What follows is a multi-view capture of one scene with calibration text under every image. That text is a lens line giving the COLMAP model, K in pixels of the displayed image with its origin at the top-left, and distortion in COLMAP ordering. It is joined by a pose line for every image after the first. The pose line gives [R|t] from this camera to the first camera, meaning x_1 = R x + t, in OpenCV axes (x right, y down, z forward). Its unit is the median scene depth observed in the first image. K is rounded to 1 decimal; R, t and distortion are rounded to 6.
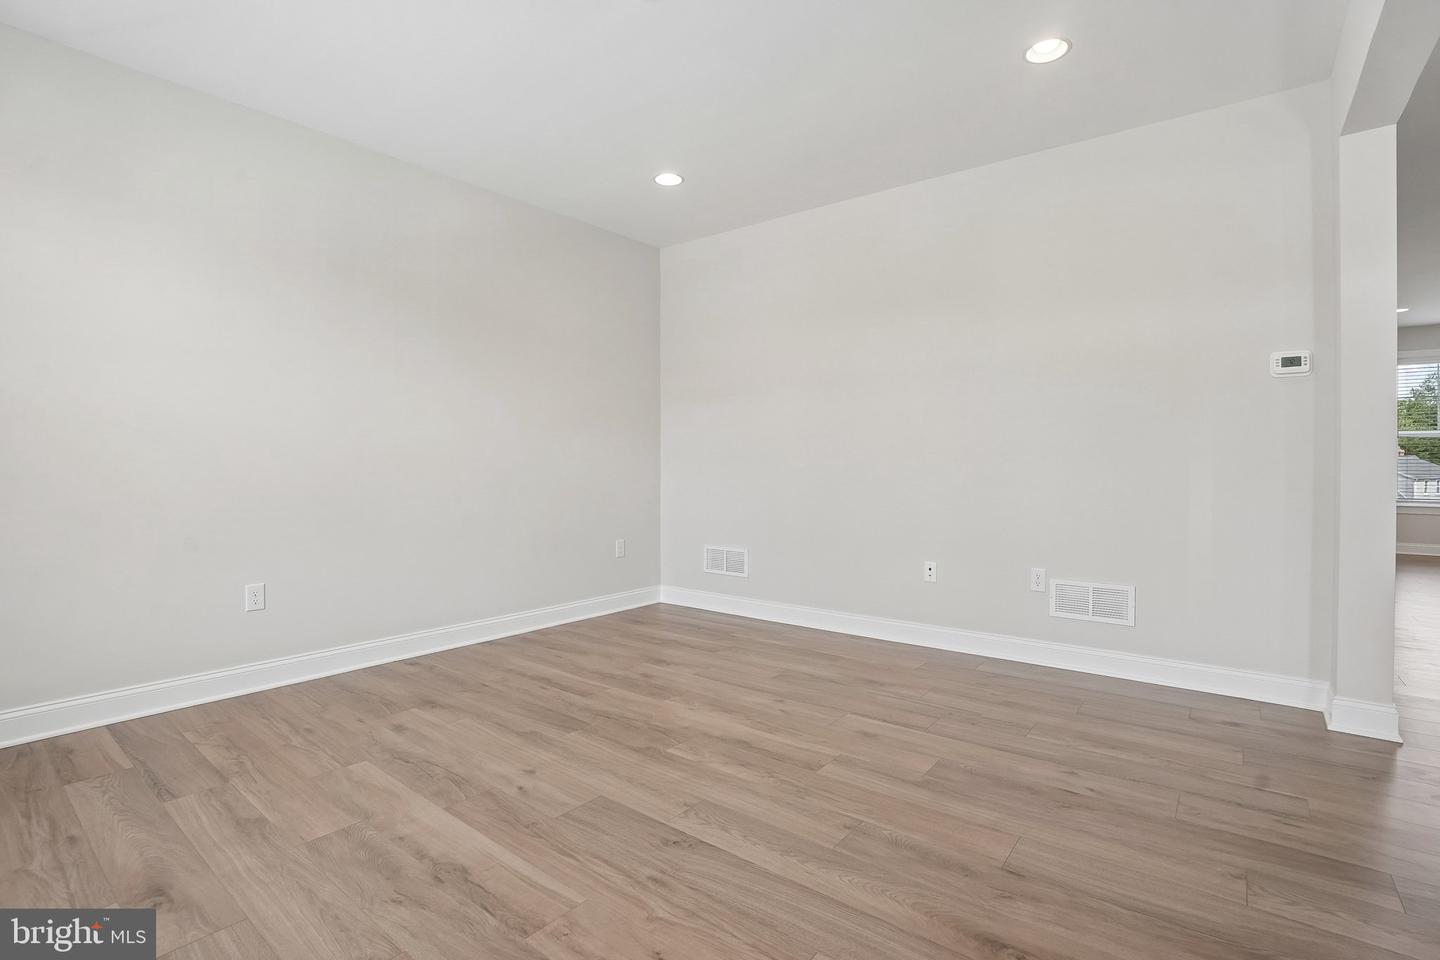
lens RADIAL K [[680.3, 0, 718.7], [0, 680.3, 480.7], [0, 0, 1]] dist [-0.049164, 0.006889]
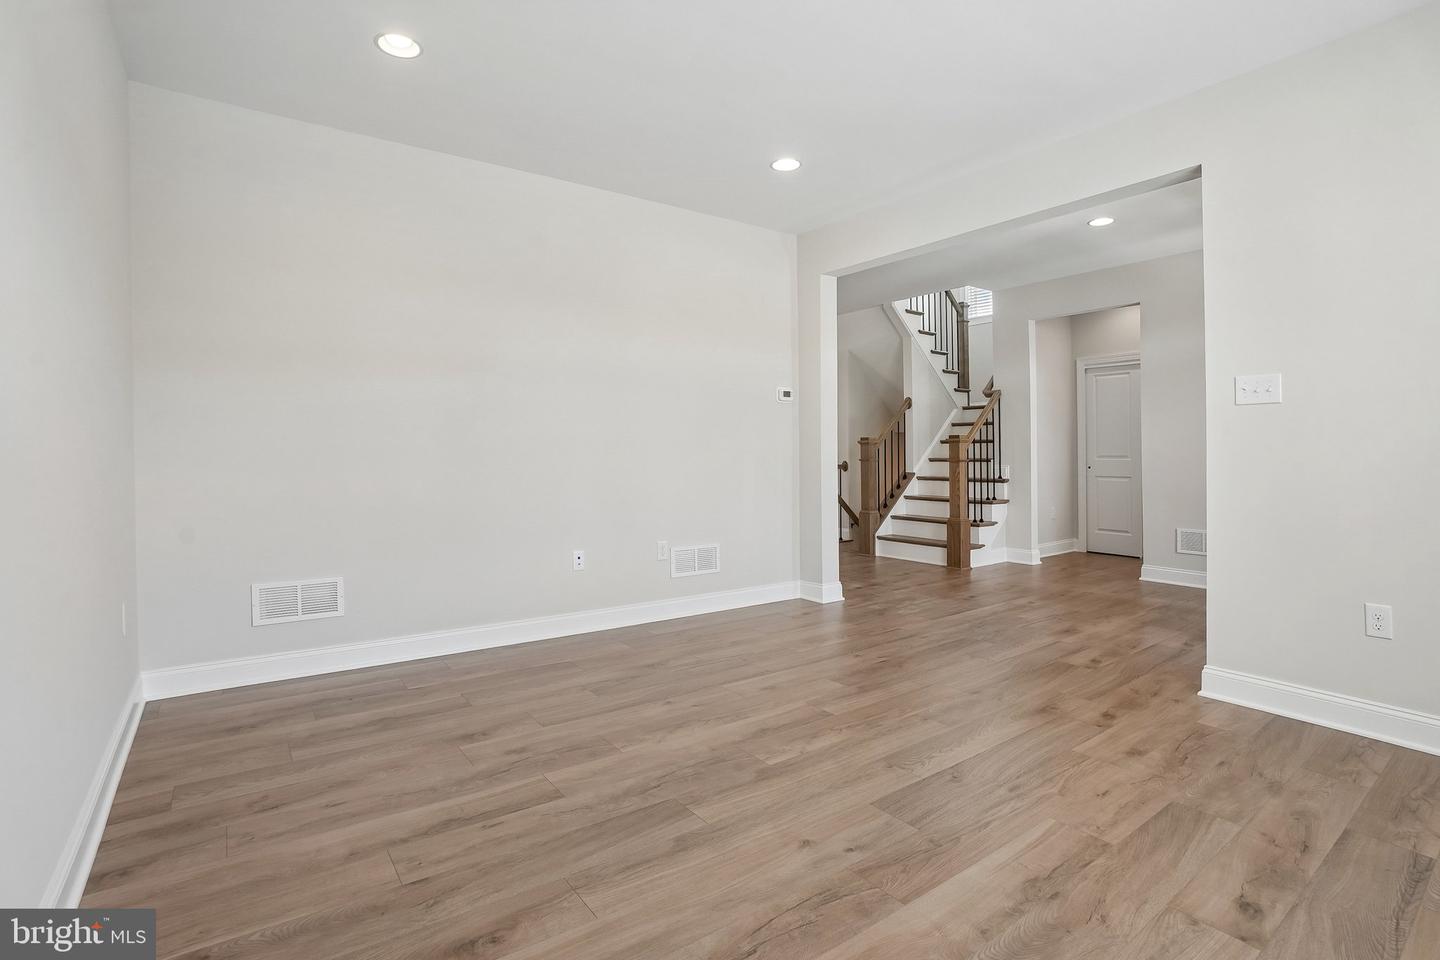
lens RADIAL K [[680.3, 0, 714.0], [0, 680.3, 470.2], [0, 0, 1]] dist [-0.049164, 0.006889]
pose [[0.265659, -0.014009, 0.963965, -0.860082], [0.020165, 0.999756, 0.008972, -0.010902], [-0.963856, 0.017055, 0.265877, 0.719664]]
